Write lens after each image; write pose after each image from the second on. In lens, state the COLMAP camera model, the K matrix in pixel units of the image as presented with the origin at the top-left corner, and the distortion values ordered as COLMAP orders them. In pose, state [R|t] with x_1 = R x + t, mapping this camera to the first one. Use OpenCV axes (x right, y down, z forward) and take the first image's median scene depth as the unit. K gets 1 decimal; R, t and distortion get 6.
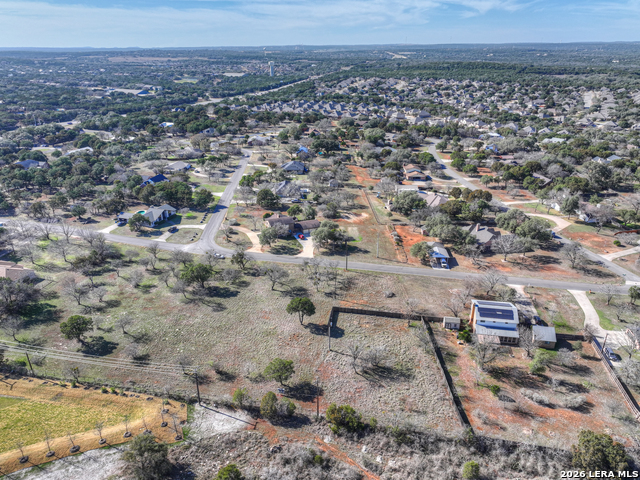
lens RADIAL K [[450.2, 0, 319.6], [0, 450.2, 239.1], [0, 0, 1]] dist [-0.003580, 0.021414]
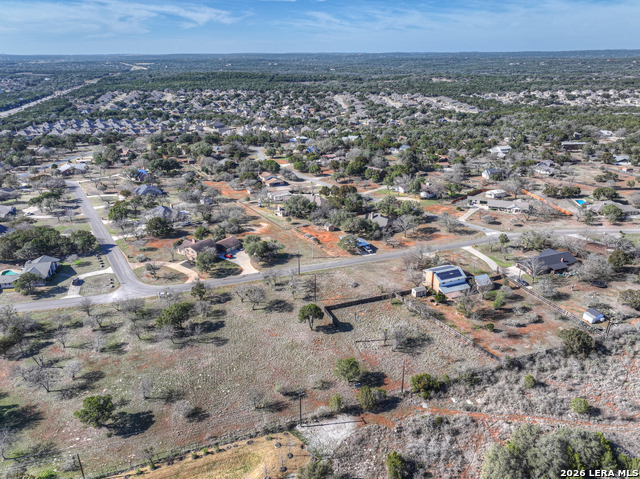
lens RADIAL K [[450.2, 0, 318.7], [0, 450.2, 237.8], [0, 0, 1]] dist [-0.003580, 0.021414]
pose [[0.855184, -0.198311, 0.478888, -0.370456], [0.208354, 0.977506, 0.032720, -0.039254], [-0.474604, 0.071797, 0.877266, 0.043018]]
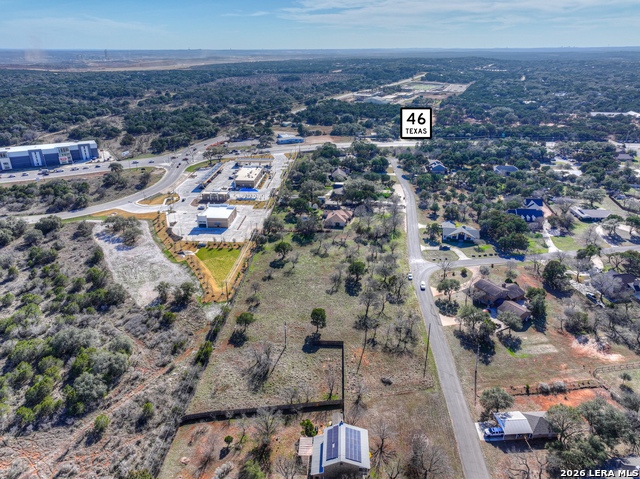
lens RADIAL K [[450.2, 0, 316.3], [0, 450.2, 241.2], [0, 0, 1]] dist [-0.003580, 0.021414]
pose [[0.126174, 0.399105, -0.908182, 0.737681], [-0.388235, 0.862342, 0.325023, -0.313842], [0.912882, 0.311579, 0.263752, 0.458925]]
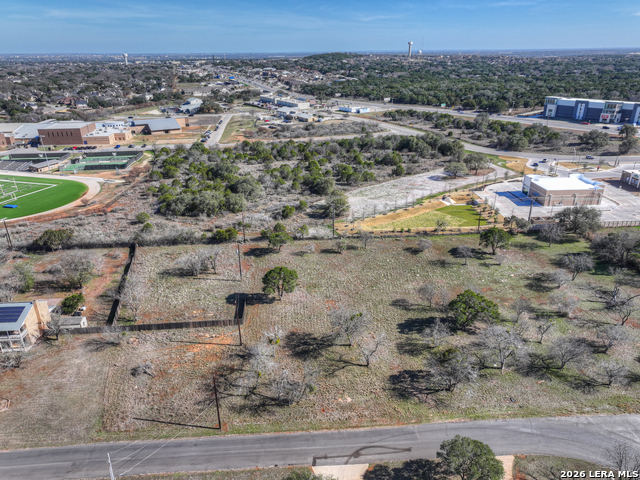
lens RADIAL K [[450.2, 0, 319.8], [0, 450.2, 239.2], [0, 0, 1]] dist [-0.003580, 0.021414]
pose [[-0.969933, 0.108524, -0.217835, 0.040636], [-0.081778, 0.697693, 0.711714, -0.343364], [0.229220, 0.708129, -0.667841, 1.117847]]
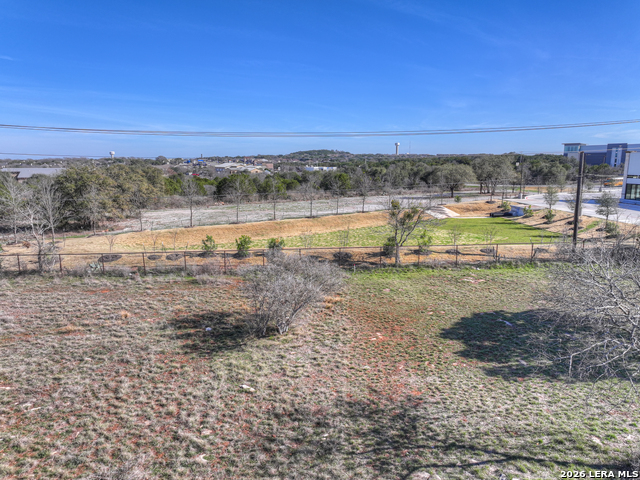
lens RADIAL K [[450.2, 0, 318.9], [0, 450.2, 239.6], [0, 0, 1]] dist [-0.003580, 0.021414]
pose [[-0.968358, 0.049886, -0.244527, -0.262303], [-0.091890, 0.839708, 0.535208, 0.098835], [0.232030, 0.540743, -0.808554, 0.760567]]
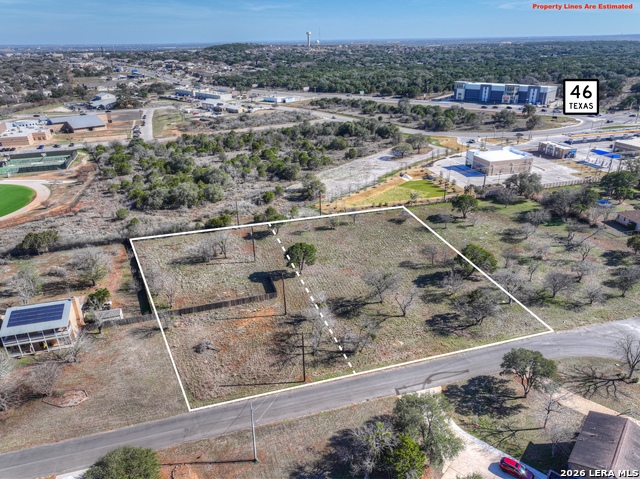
lens RADIAL K [[450.2, 0, 319.7], [0, 450.2, 238.6], [0, 0, 1]] dist [-0.003580, 0.021414]
pose [[-0.894497, 0.200426, -0.399630, 0.194706], [-0.156723, 0.696582, 0.700151, -0.349725], [0.418704, 0.688914, -0.591679, 1.123571]]
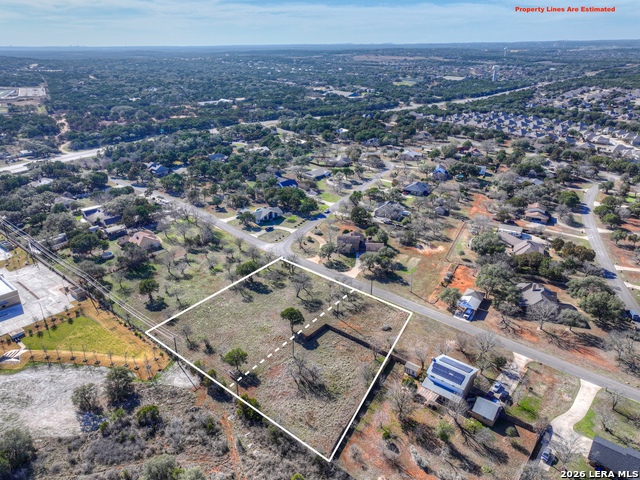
lens RADIAL K [[450.2, 0, 320.3], [0, 450.2, 240.7], [0, 0, 1]] dist [-0.003580, 0.021414]
pose [[0.875545, 0.195371, -0.441871, 0.387753], [-0.190045, 0.980131, 0.056796, -0.096727], [0.444188, 0.034248, 0.895279, -0.036727]]
